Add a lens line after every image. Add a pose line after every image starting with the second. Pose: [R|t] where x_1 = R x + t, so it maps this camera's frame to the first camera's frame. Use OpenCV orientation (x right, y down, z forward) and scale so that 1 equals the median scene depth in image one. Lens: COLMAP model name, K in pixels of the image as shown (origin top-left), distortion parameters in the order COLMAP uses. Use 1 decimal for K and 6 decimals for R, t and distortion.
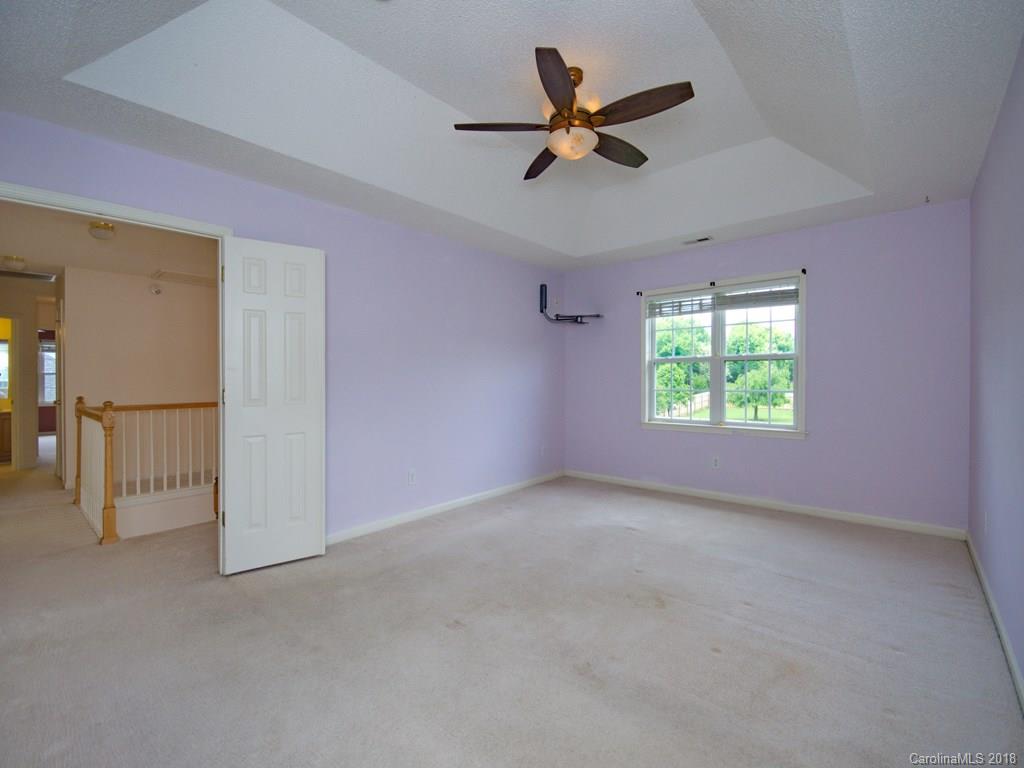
lens RADIAL K [[459.2, 0, 512.3], [0, 459.2, 377.6], [0, 0, 1]] dist [0.000629, -0.013169]
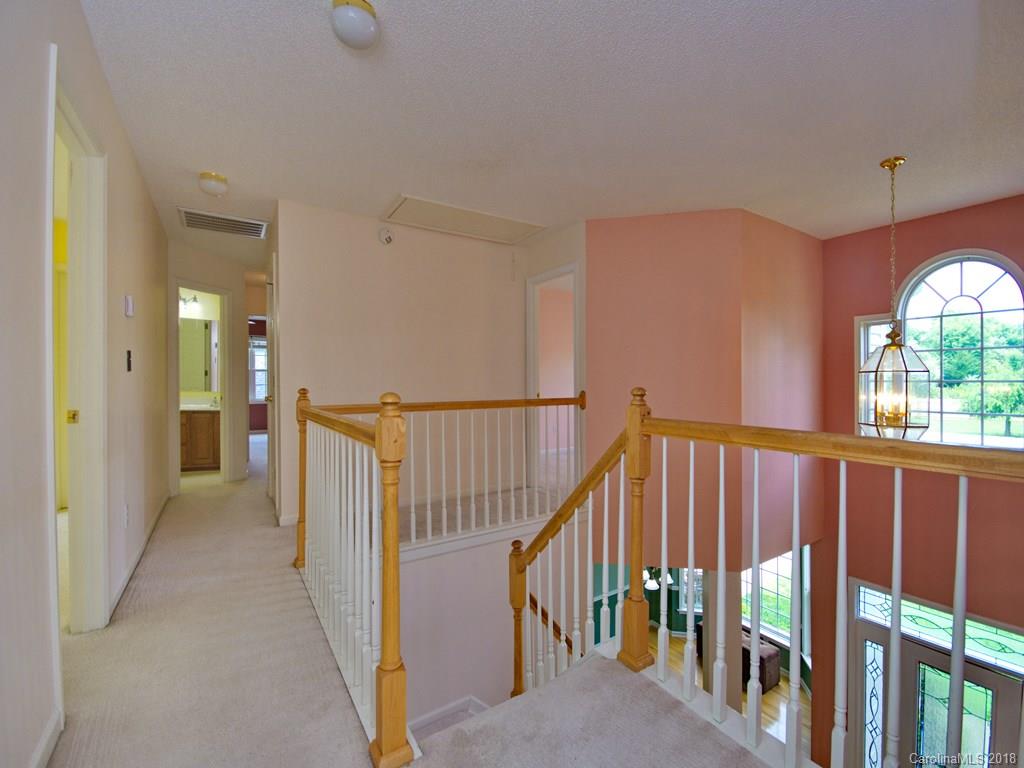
lens RADIAL K [[462.5, 0, 512.0], [0, 462.5, 384.0], [0, 0, 1]] dist [0.000281, -0.000037]
pose [[0.956458, 0.001758, -0.291866, -0.395039], [0.000171, 0.999978, 0.006581, 0.024857], [0.291871, -0.006345, 0.956437, 0.384034]]
